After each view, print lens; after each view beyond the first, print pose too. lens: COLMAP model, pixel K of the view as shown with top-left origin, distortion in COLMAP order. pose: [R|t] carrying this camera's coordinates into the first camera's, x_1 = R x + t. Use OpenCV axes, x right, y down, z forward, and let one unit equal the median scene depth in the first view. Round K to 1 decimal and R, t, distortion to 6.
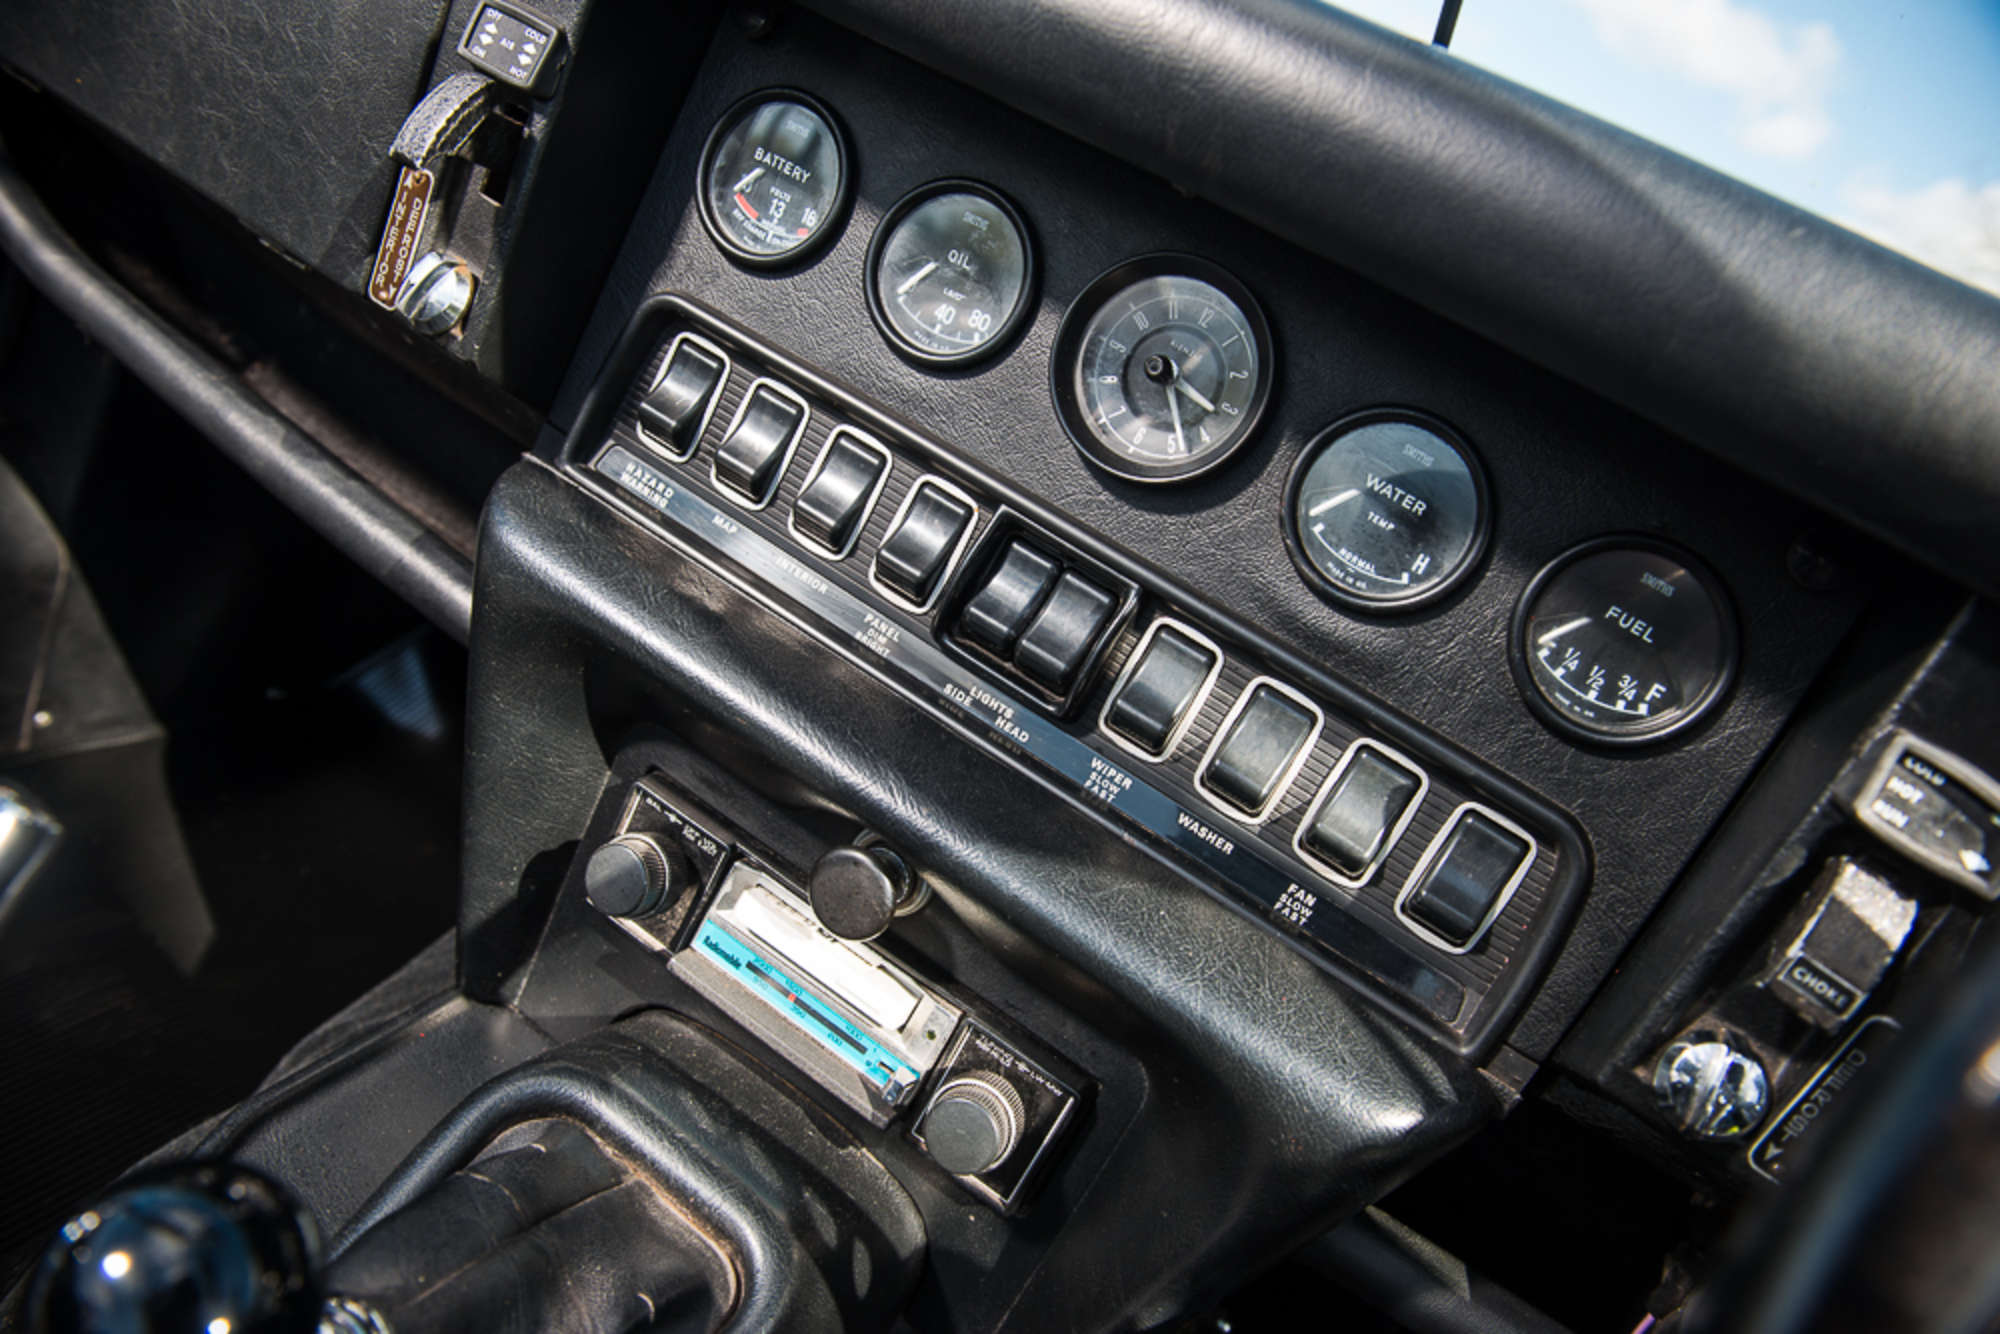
lens RADIAL K [[1305.6, 0, 1000.0], [0, 1305.6, 667.0], [0, 0, 1]] dist [-0.058255, -0.003455]
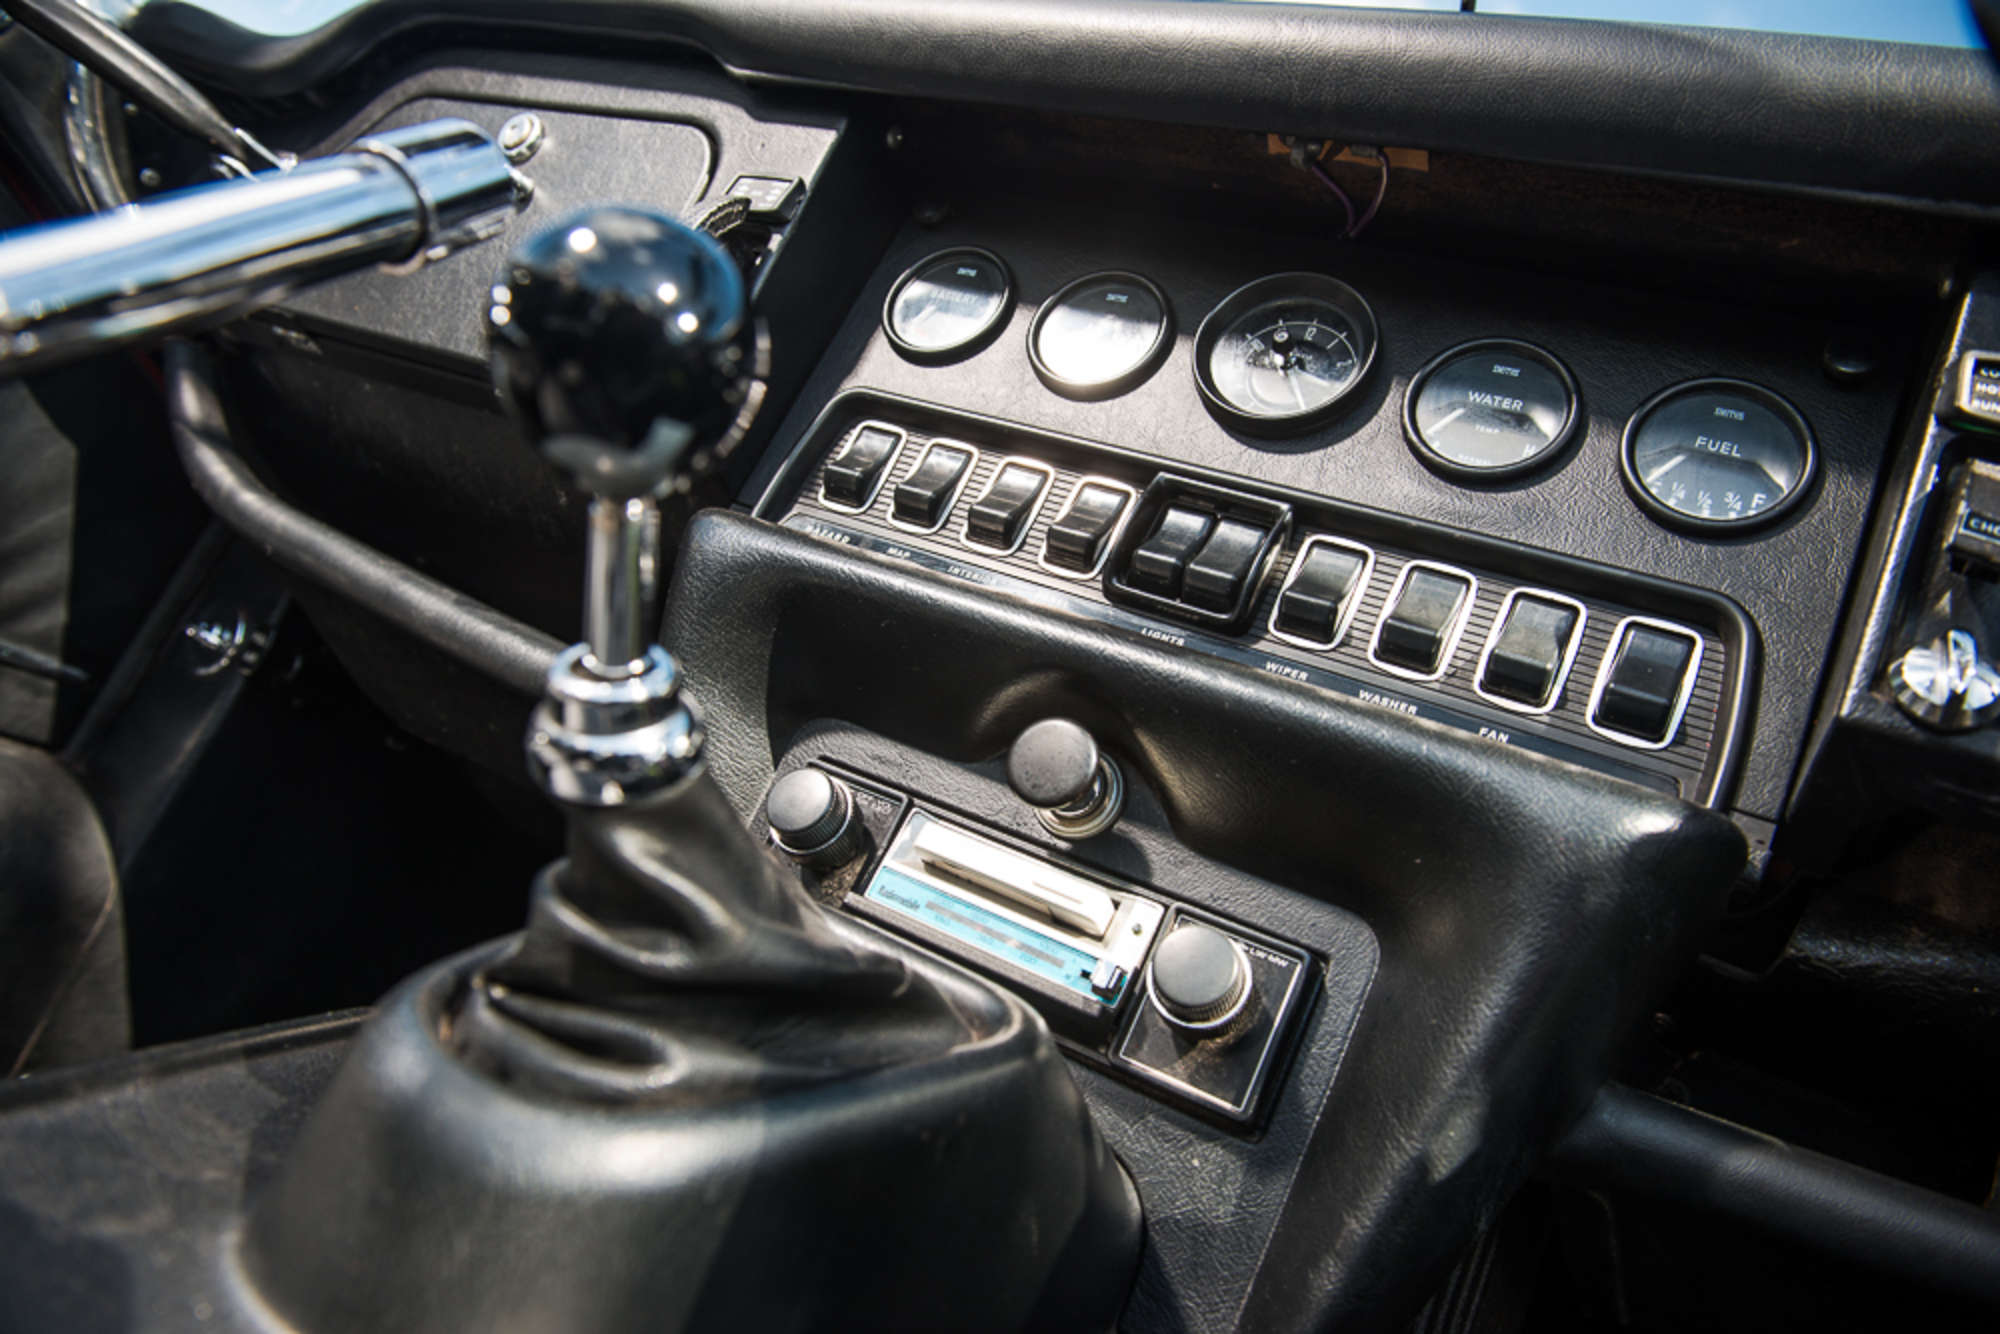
lens RADIAL K [[1305.6, 0, 1000.0], [0, 1305.6, 667.0], [0, 0, 1]] dist [-0.058255, -0.003455]
pose [[0.998867, -0.015800, 0.044884, -0.195989], [0.037238, 0.846796, -0.530613, 0.636264], [-0.029624, 0.531683, 0.846425, 0.111388]]
